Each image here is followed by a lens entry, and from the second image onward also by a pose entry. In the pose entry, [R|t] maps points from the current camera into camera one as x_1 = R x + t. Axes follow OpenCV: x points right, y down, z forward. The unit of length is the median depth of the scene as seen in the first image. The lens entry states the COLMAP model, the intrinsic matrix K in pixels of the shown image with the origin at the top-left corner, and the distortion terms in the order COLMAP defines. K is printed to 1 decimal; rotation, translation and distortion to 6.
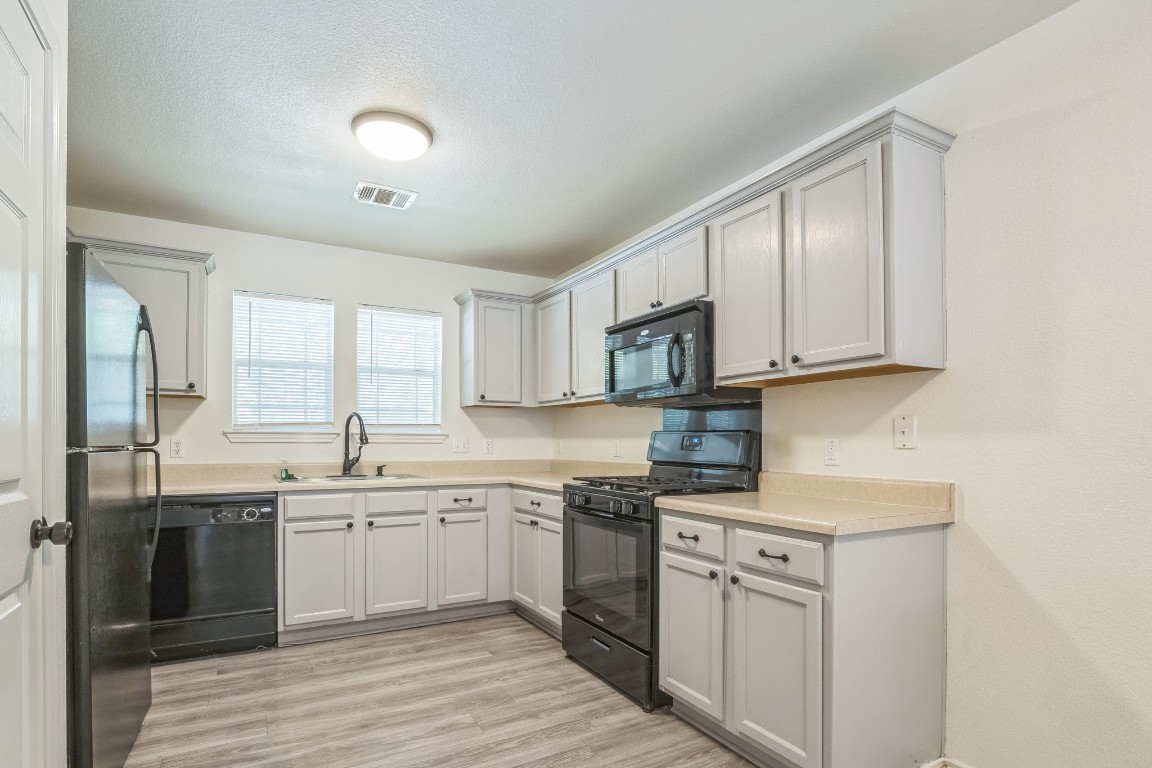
lens RADIAL K [[593.3, 0, 583.1], [0, 593.3, 437.3], [0, 0, 1]] dist [-0.001480, 0.001039]
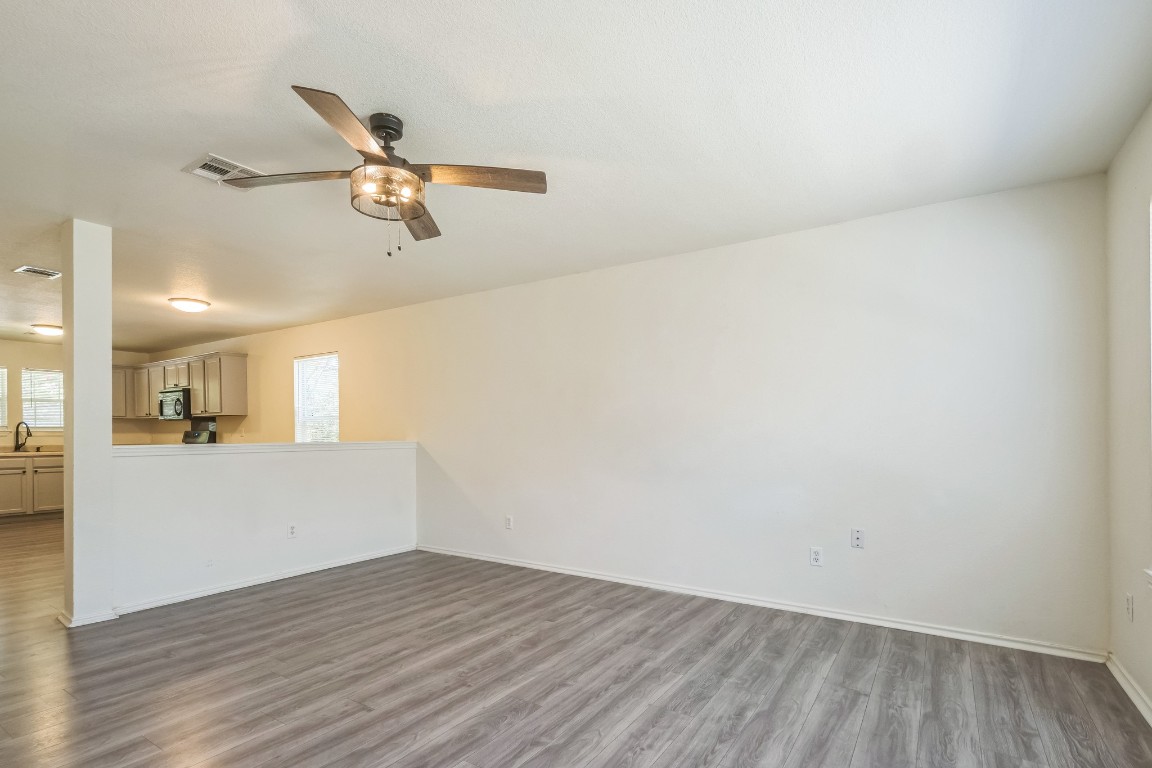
lens RADIAL K [[593.3, 0, 602.7], [0, 593.3, 439.3], [0, 0, 1]] dist [-0.001480, 0.001039]
pose [[0.882089, -0.005624, 0.471050, 0.441167], [-0.001341, 0.999895, 0.014449, -0.011888], [-0.471081, -0.013377, 0.881988, -1.830403]]
